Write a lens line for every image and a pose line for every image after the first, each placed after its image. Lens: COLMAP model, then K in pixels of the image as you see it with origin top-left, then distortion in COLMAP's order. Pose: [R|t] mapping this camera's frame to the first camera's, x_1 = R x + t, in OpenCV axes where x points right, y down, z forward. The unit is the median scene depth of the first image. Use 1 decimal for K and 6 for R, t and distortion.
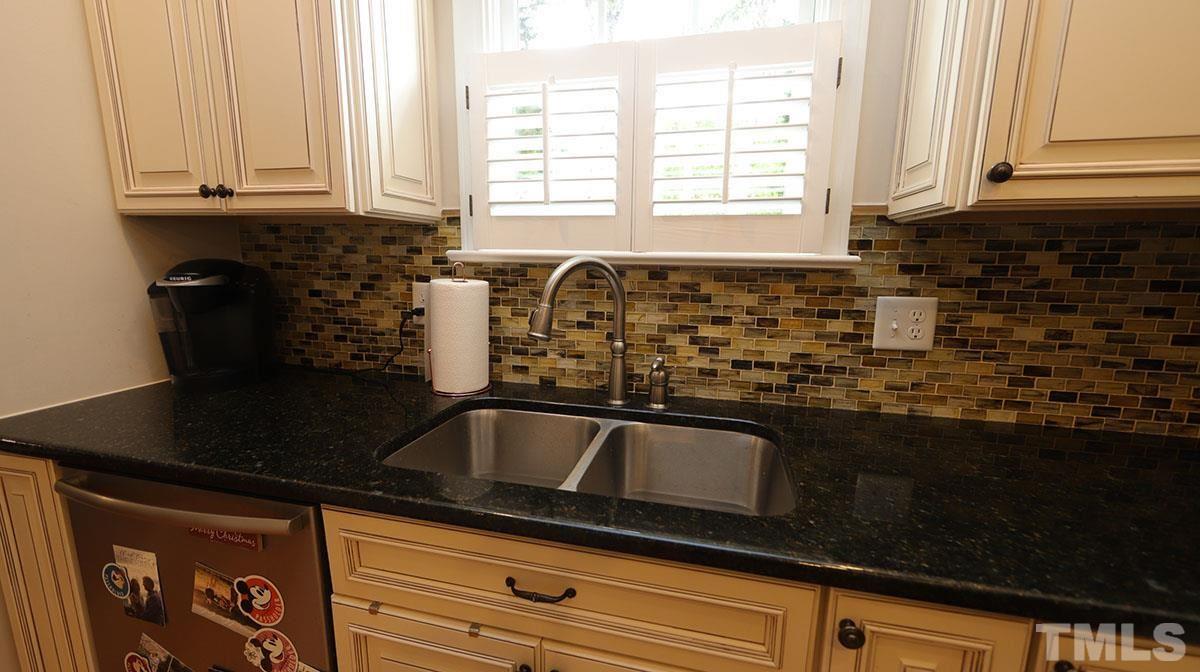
lens RADIAL K [[470.5, 0, 600.4], [0, 470.5, 339.0], [0, 0, 1]] dist [-0.001622, 0.000321]
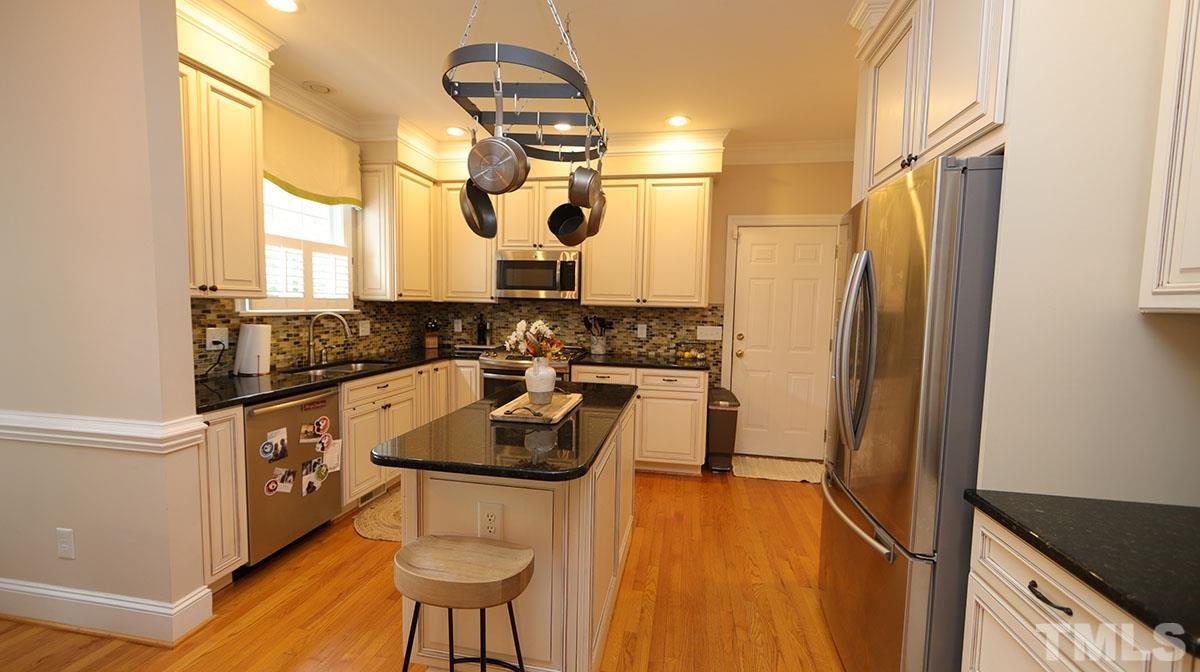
lens RADIAL K [[470.5, 0, 599.4], [0, 470.5, 337.8], [0, 0, 1]] dist [-0.001622, 0.000321]
pose [[-0.048718, -0.086051, 0.995099, -2.997566], [0.155564, 0.983470, 0.092661, -0.014528], [-0.986624, 0.159315, -0.034526, -0.621613]]
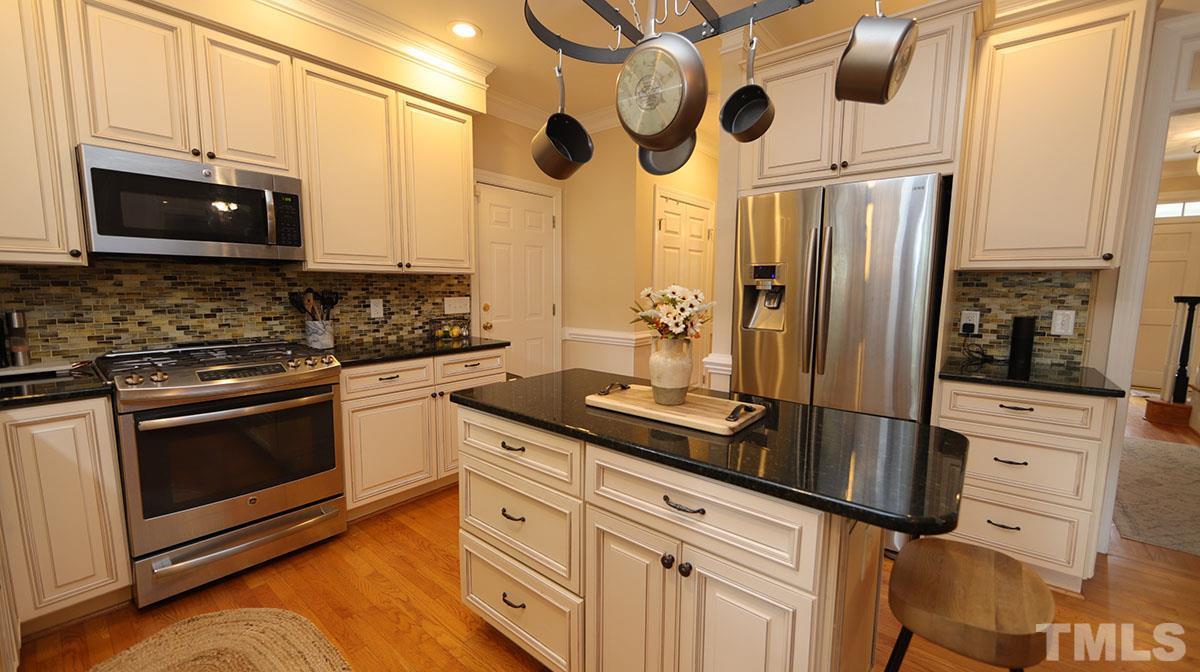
lens RADIAL K [[470.5, 0, 600.1], [0, 470.5, 335.9], [0, 0, 1]] dist [-0.001622, 0.000321]
pose [[-0.894583, -0.070046, 0.441377, -1.527429], [0.059653, 0.960086, 0.273269, -0.181276], [-0.442902, 0.270792, -0.854699, 0.745221]]
